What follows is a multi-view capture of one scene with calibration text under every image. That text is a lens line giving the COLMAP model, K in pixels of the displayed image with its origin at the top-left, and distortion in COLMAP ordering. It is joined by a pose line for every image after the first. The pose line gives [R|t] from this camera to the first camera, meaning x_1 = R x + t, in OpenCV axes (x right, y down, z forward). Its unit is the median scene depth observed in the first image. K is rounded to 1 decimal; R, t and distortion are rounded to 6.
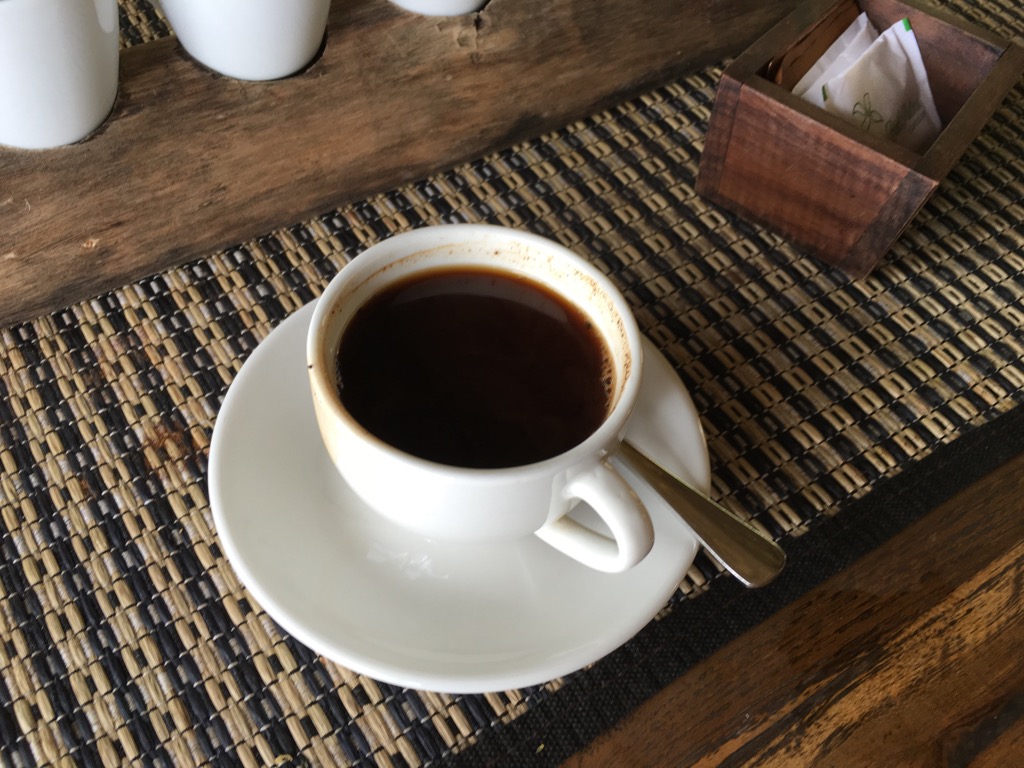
lens RADIAL K [[867.7, 0, 498.9], [0, 867.7, 388.4], [0, 0, 1]] dist [0.056812, -0.098734]
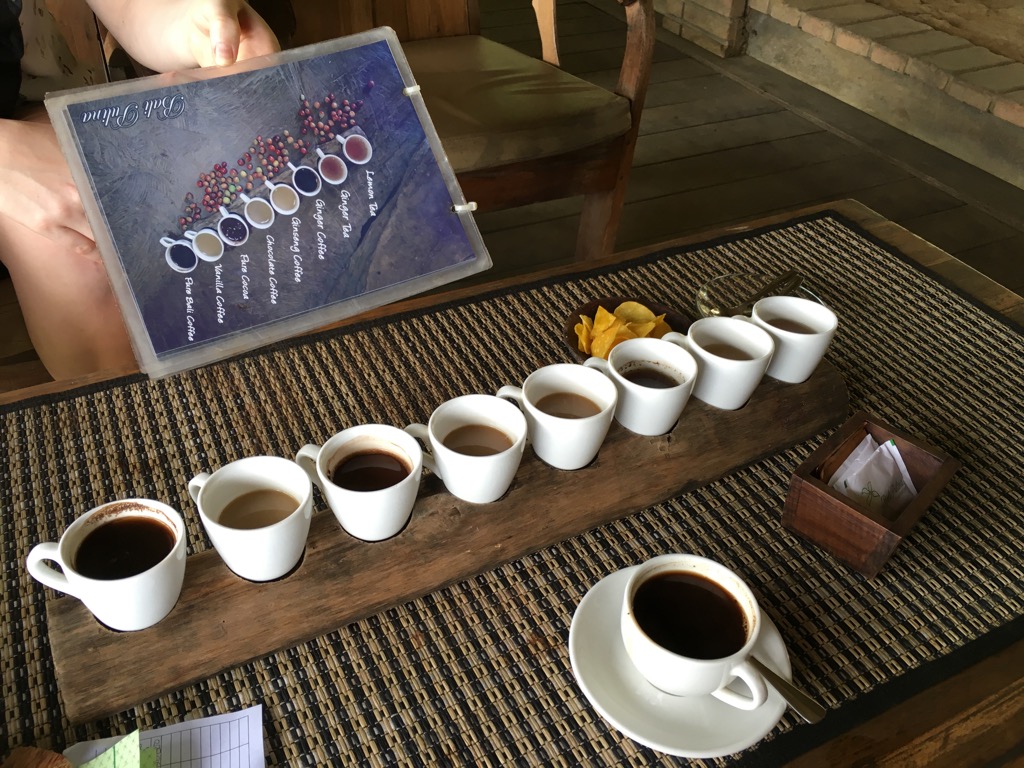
lens RADIAL K [[867.7, 0, 498.9], [0, 867.7, 388.4], [0, 0, 1]] dist [0.056812, -0.098734]
pose [[0.994755, 0.034616, -0.096255, -0.246994], [-0.057742, 0.966766, -0.249057, -0.004024], [0.084434, 0.253309, 0.963694, -1.109343]]
